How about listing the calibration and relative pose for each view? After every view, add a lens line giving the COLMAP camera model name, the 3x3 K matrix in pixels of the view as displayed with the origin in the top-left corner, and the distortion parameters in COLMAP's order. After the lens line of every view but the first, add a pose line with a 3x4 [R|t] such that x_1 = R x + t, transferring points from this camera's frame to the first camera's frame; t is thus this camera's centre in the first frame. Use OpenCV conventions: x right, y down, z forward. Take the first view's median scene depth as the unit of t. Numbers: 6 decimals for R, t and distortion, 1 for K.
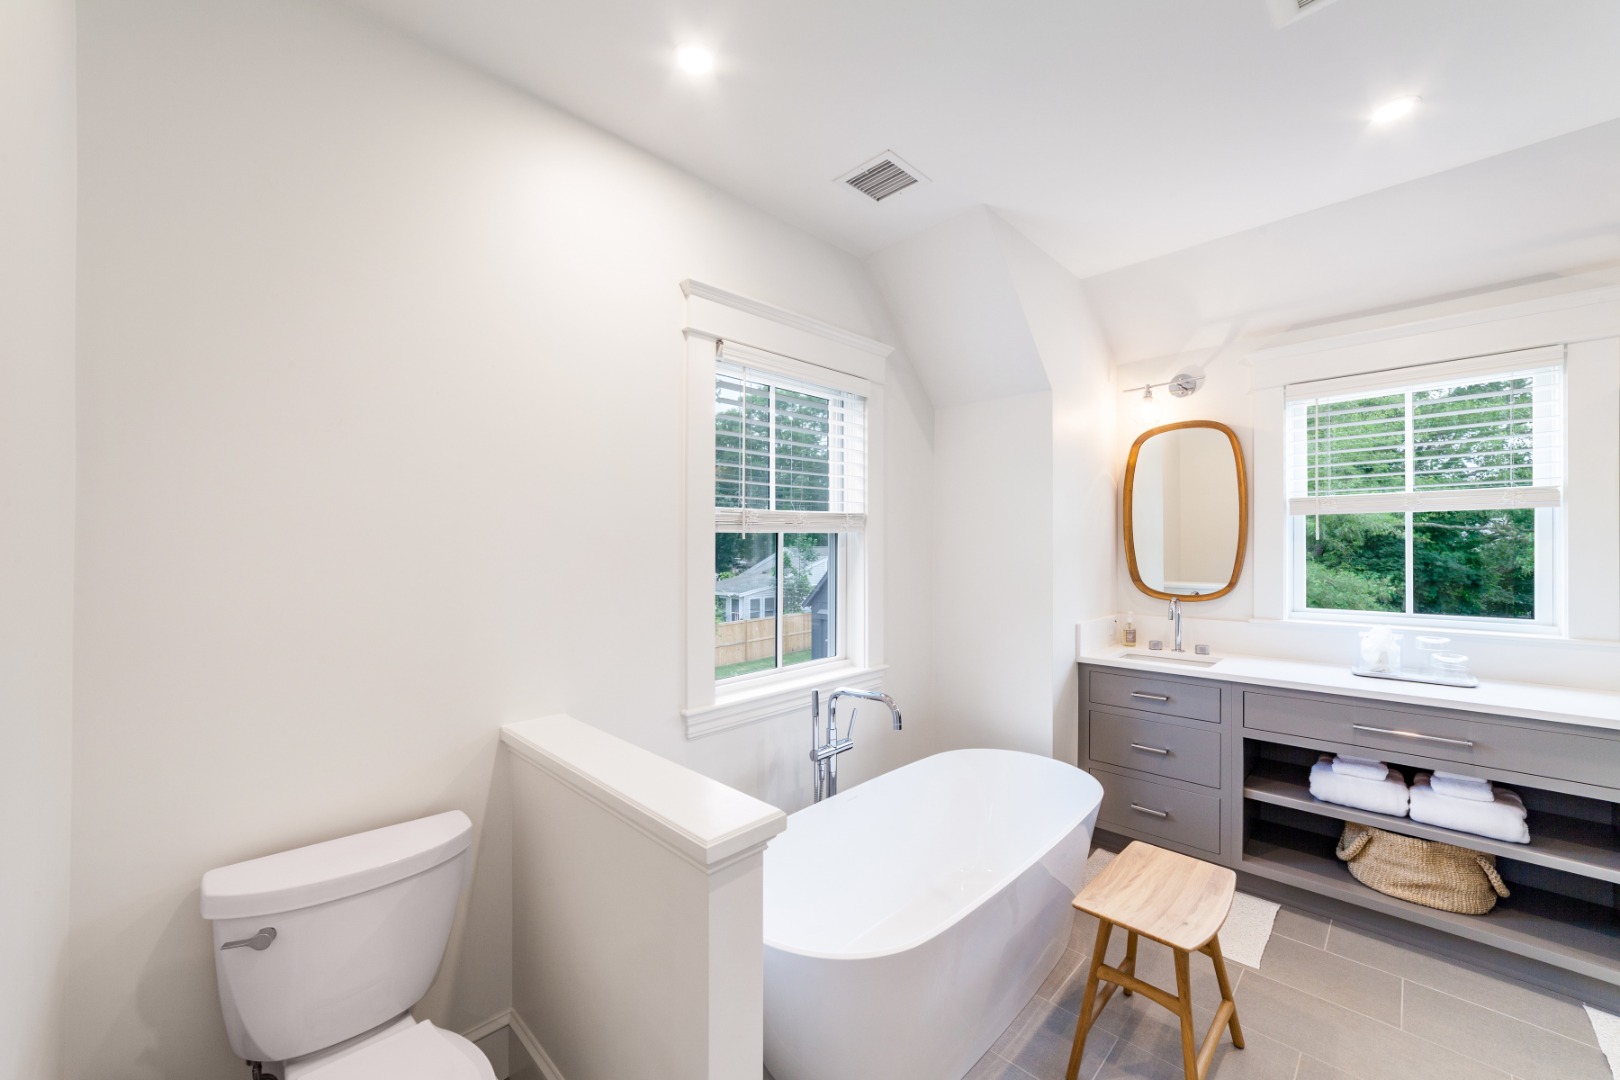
lens RADIAL K [[620.7, 0, 814.6], [0, 620.7, 540.4], [0, 0, 1]] dist [-0.029370, 0.011009]
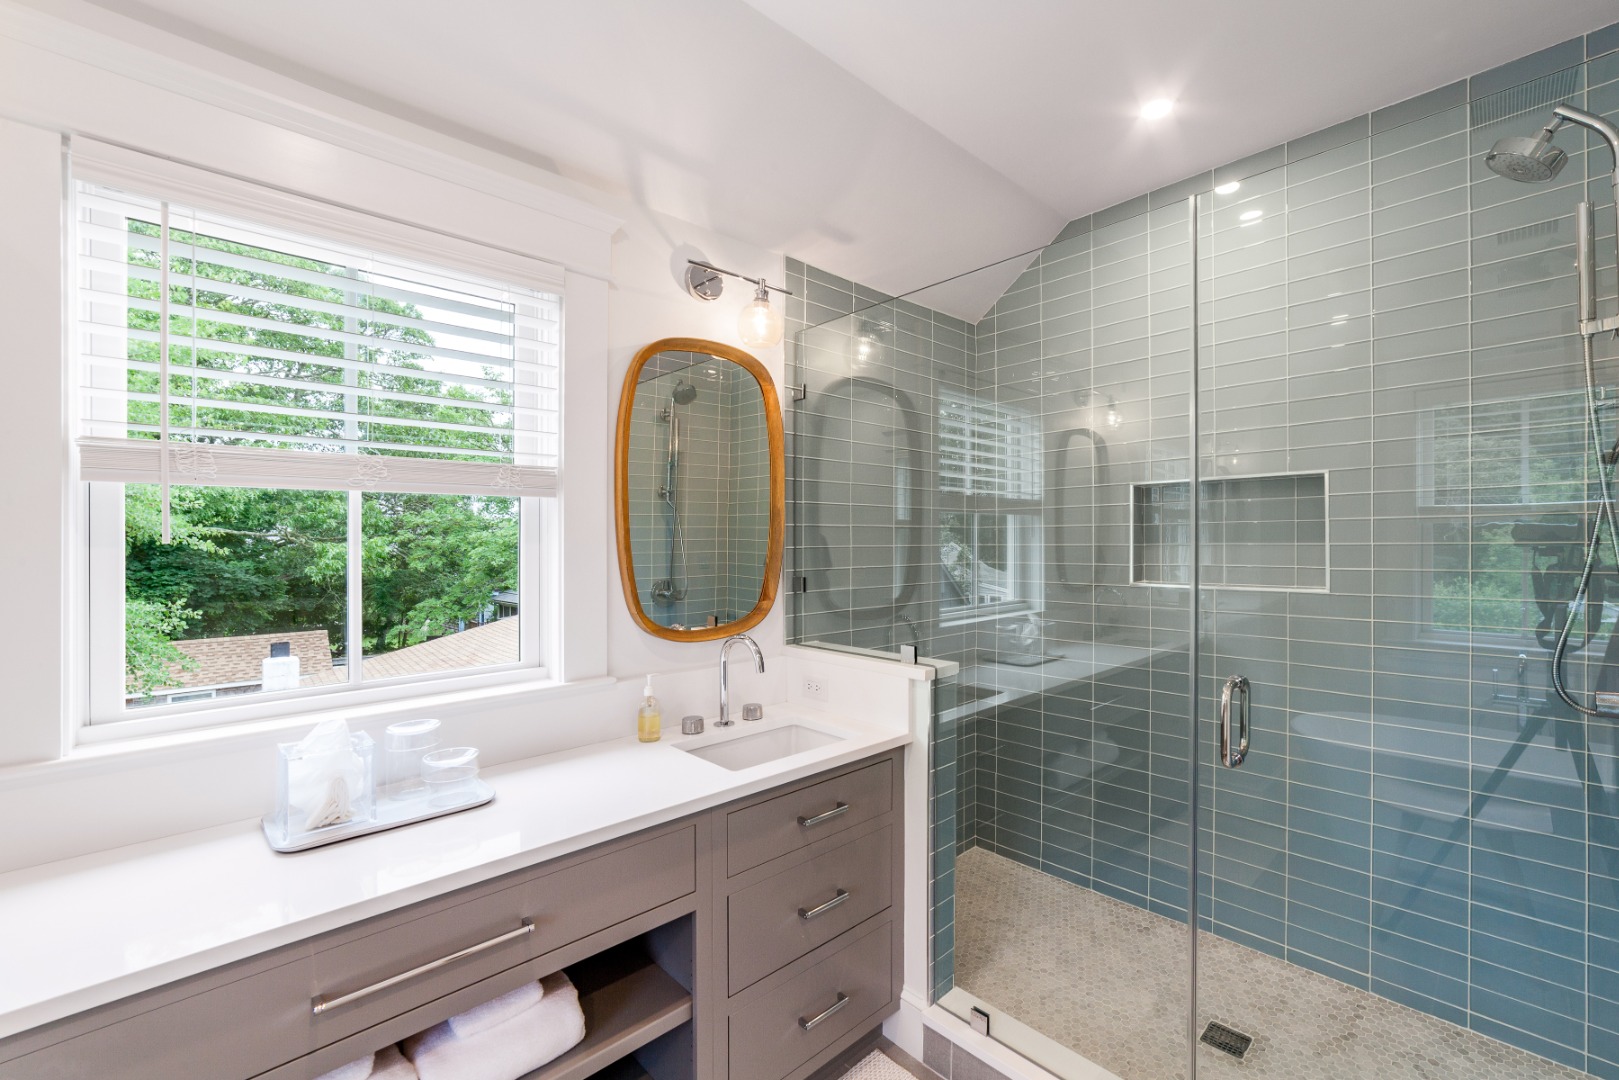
lens RADIAL K [[680.8, 0, 886.0], [0, 680.8, 544.3], [0, 0, 1]] dist [-0.027411, 0.009395]
pose [[-0.018097, 0.003074, 0.999832, 0.356603], [0.003216, 0.999990, -0.003016, 0.002506], [-0.999831, 0.003161, -0.018107, 0.513914]]
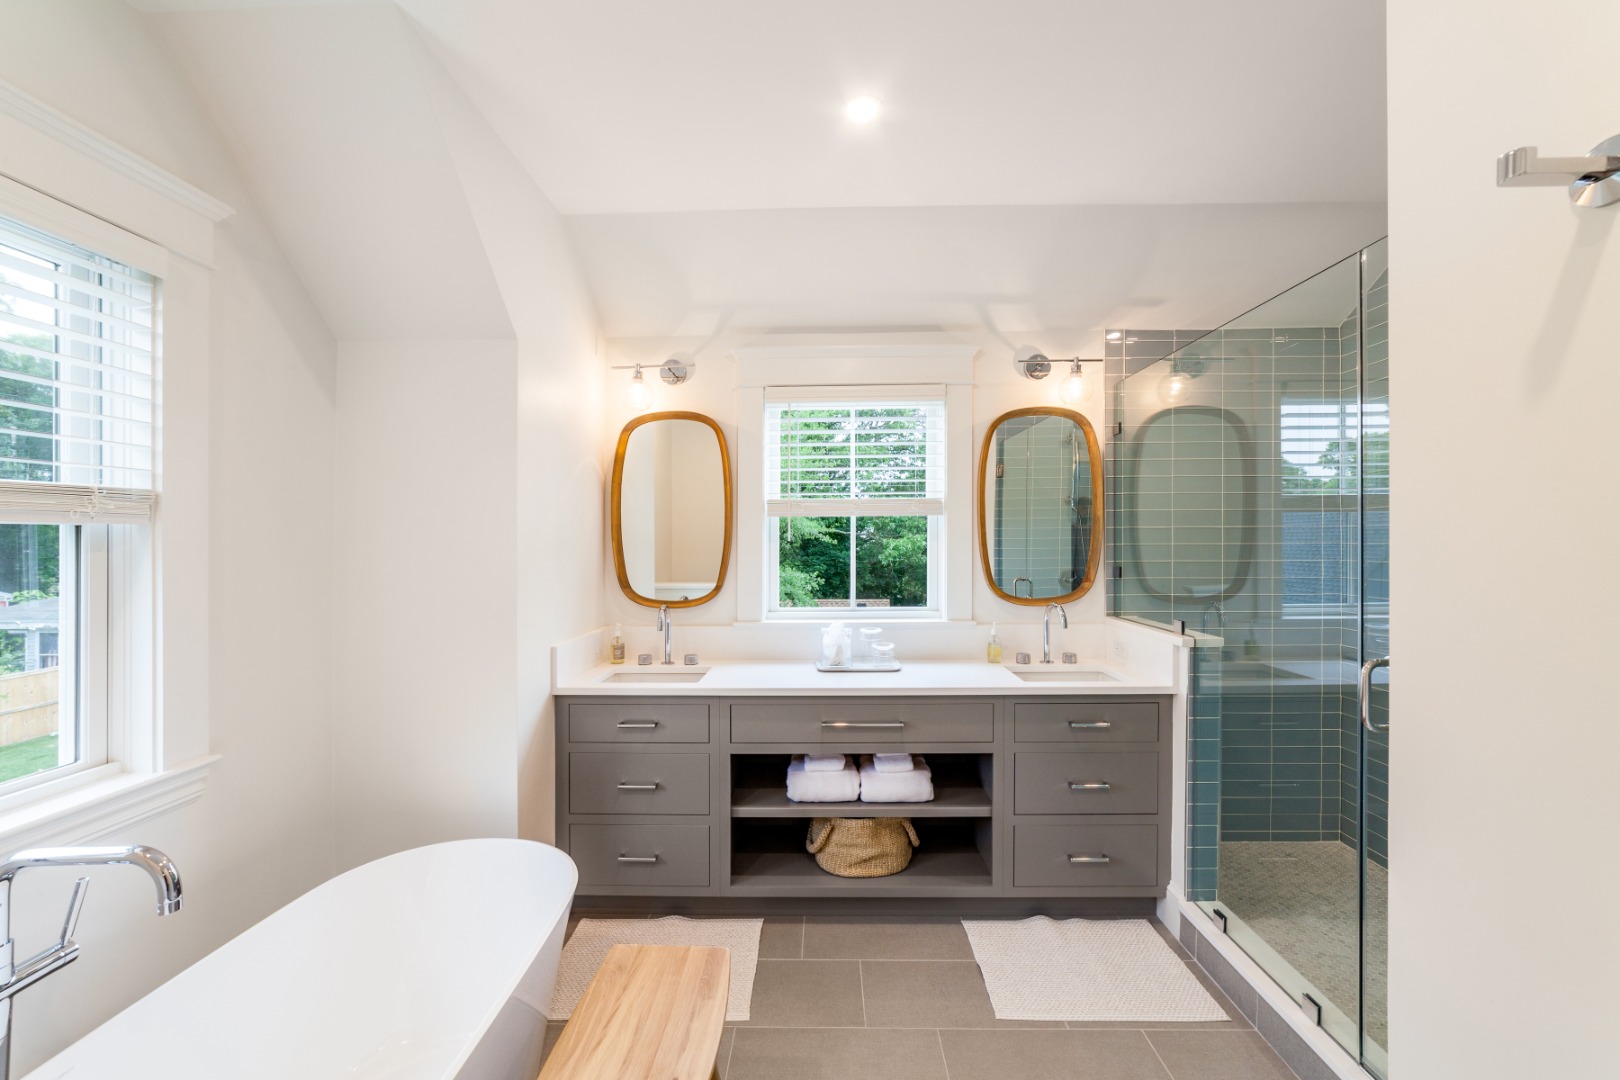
lens RADIAL K [[620.7, 0, 814.6], [0, 620.7, 540.4], [0, 0, 1]] dist [-0.029370, 0.011009]
pose [[0.724463, 0.003996, 0.689302, 0.133420], [-0.002387, 0.999992, -0.003288, 0.001324], [-0.689309, 0.000737, 0.724467, 0.213610]]
